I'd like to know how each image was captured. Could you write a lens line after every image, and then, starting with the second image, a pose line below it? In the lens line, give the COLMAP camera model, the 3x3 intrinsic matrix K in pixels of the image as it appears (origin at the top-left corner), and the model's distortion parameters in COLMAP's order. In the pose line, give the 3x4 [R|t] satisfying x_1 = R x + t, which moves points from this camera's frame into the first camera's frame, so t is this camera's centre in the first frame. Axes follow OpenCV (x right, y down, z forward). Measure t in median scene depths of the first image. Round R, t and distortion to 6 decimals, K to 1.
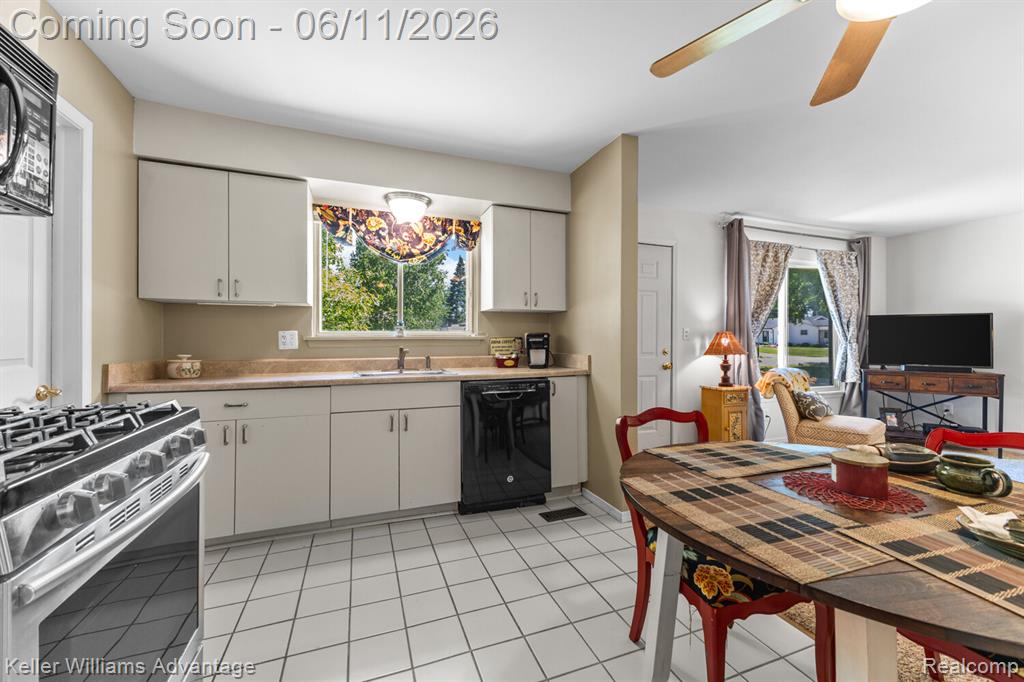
lens RADIAL K [[403.0, 0, 512.2], [0, 403.0, 338.0], [0, 0, 1]] dist [0.006013, -0.000417]
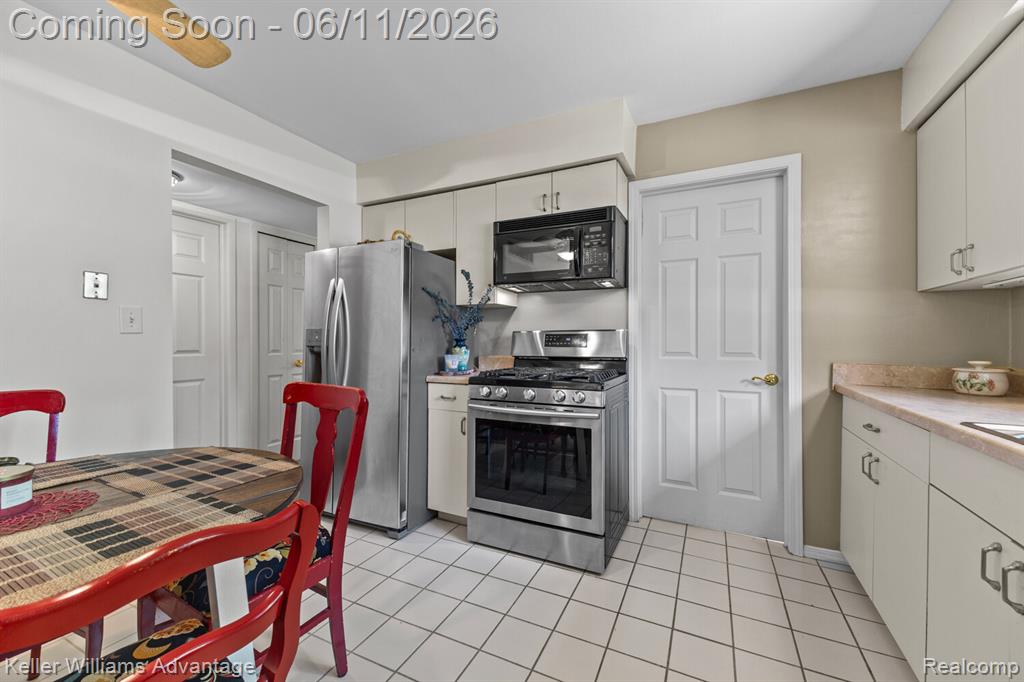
lens RADIAL K [[409.3, 0, 516.4], [0, 409.3, 343.5], [0, 0, 1]] dist [0.007268, 0.000100]
pose [[-0.722267, -0.000259, -0.691614, 0.157878], [0.000453, 1.000000, -0.000846, 0.006303], [0.691614, -0.000924, -0.722267, 0.563759]]
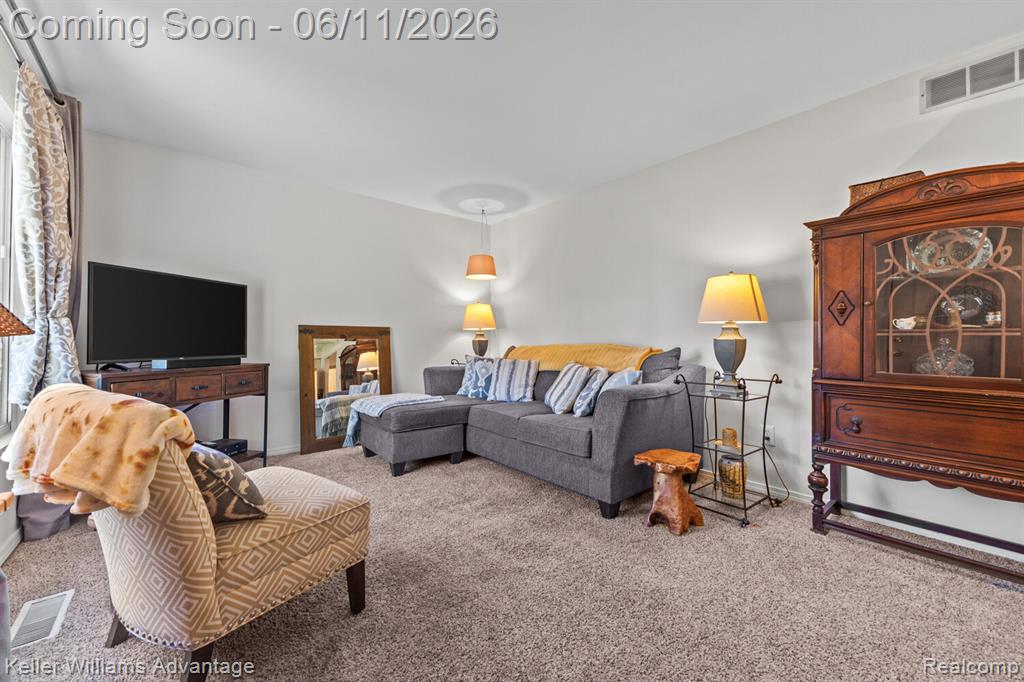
lens RADIAL K [[410.2, 0, 509.8], [0, 410.2, 338.2], [0, 0, 1]] dist [0.002636, -0.000148]
pose [[-0.319001, -0.001022, 0.947754, 0.277091], [-0.008709, 0.999960, -0.001853, 0.035354], [-0.947714, -0.008845, -0.318998, 0.749736]]
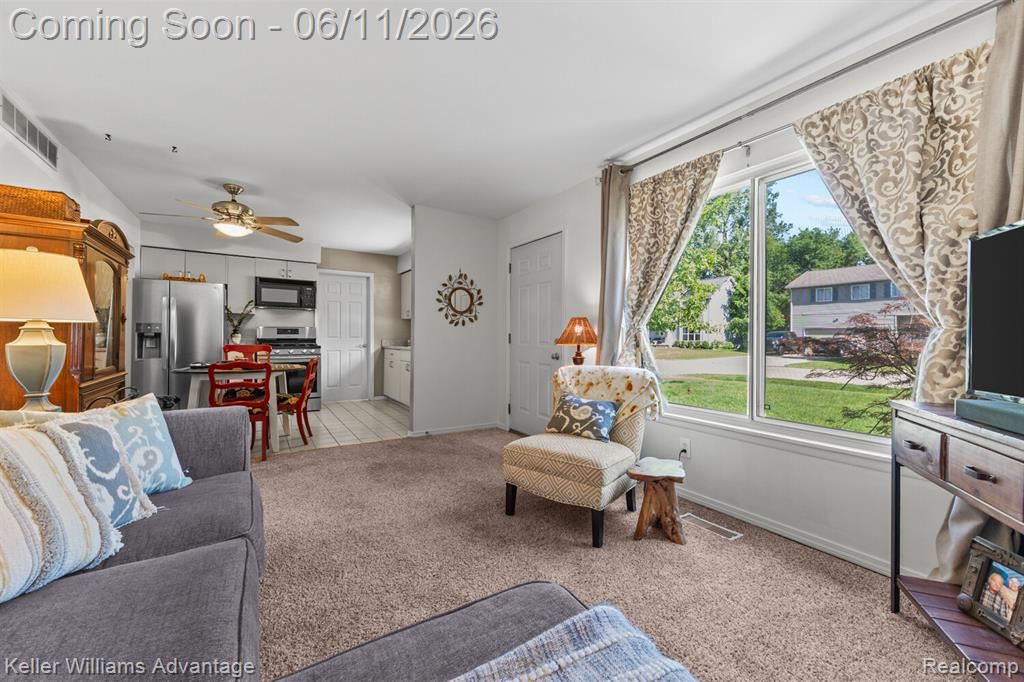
lens RADIAL K [[403.0, 0, 512.2], [0, 403.0, 338.0], [0, 0, 1]] dist [0.006013, -0.000417]
pose [[0.205069, 0.000135, -0.978747, 1.229968], [-0.000049, 1.000000, 0.000127, 0.024300], [0.978747, 0.000022, 0.205069, 0.648539]]
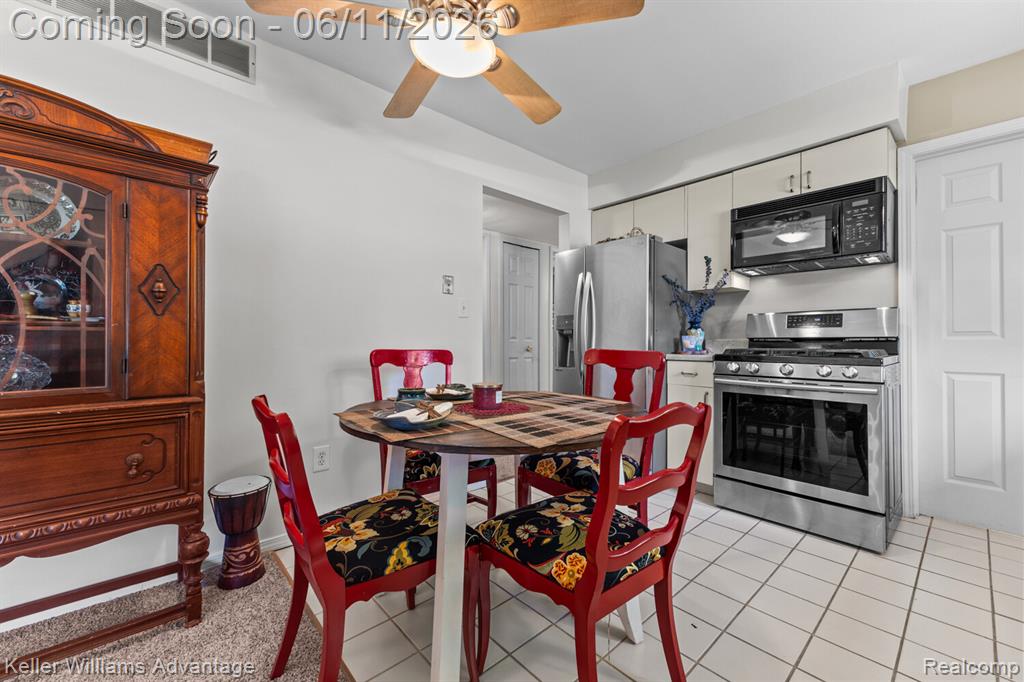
lens RADIAL K [[410.2, 0, 509.8], [0, 410.2, 338.2], [0, 0, 1]] dist [0.002636, -0.000148]
pose [[-0.934335, -0.007380, -0.356319, 0.314054], [-0.003030, 0.999914, -0.012765, 0.035972], [0.356382, -0.010847, -0.934277, 0.575128]]
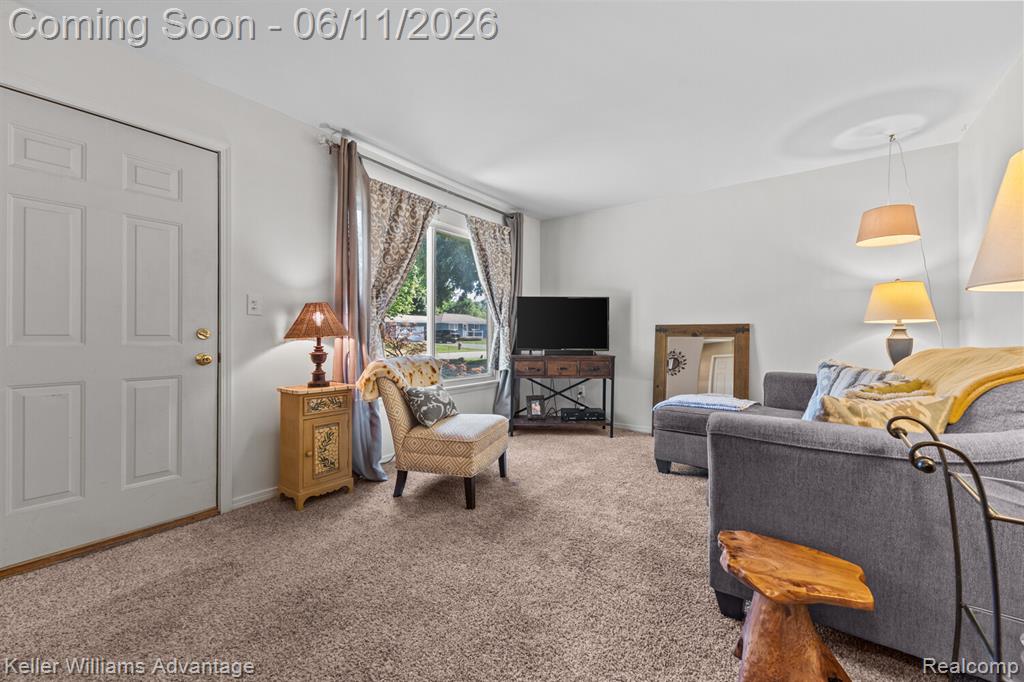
lens RADIAL K [[403.0, 0, 512.2], [0, 403.0, 338.0], [0, 0, 1]] dist [0.006013, -0.000417]
pose [[0.839486, -0.004611, 0.543362, 0.407427], [-0.000899, 0.999951, 0.009875, 0.031972], [-0.543381, -0.008779, 0.839440, 0.261980]]
